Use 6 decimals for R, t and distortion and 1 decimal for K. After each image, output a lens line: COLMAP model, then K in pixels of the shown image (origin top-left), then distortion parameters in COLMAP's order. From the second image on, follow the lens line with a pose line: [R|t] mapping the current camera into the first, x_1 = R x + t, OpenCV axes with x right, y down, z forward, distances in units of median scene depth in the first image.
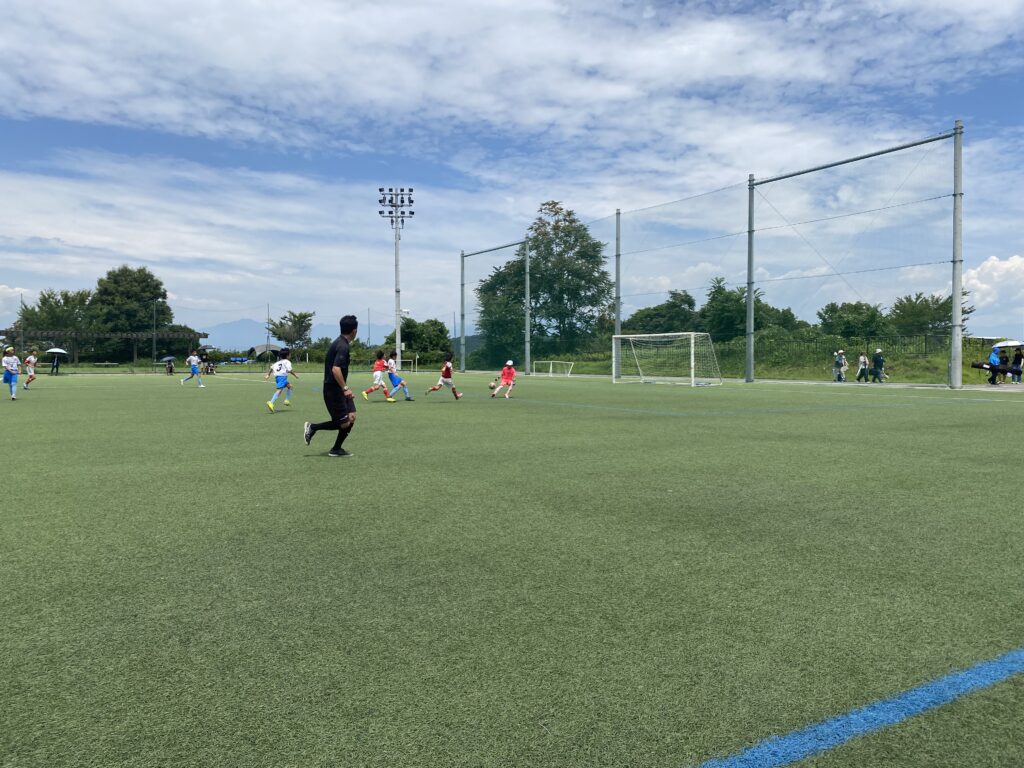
lens RADIAL K [[780.7, 0, 512.0], [0, 780.7, 384.0], [0, 0, 1]] dist [0.101427, -0.223919]
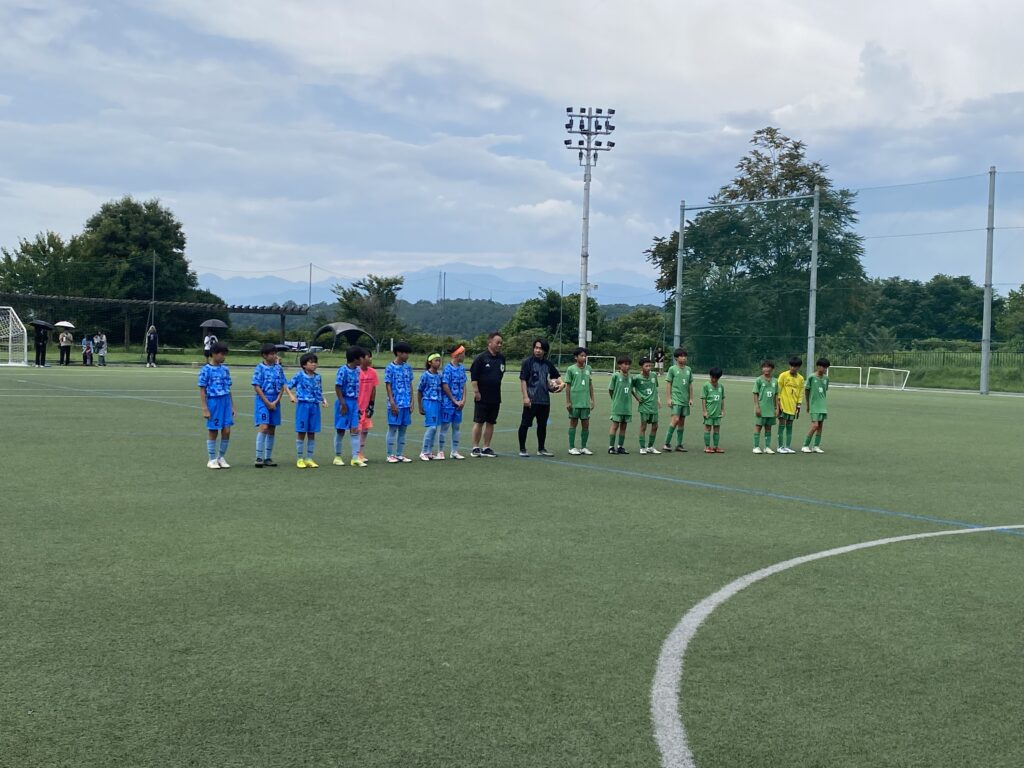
lens RADIAL K [[1325.8, 0, 512.0], [0, 1325.8, 384.0], [0, 0, 1]] dist [0.146815, -0.498722]
pose [[0.996819, 0.028915, 0.074274, -0.275990], [-0.029000, 0.999579, 0.000066, -0.003437], [-0.074241, -0.002220, 0.997238, -0.155549]]
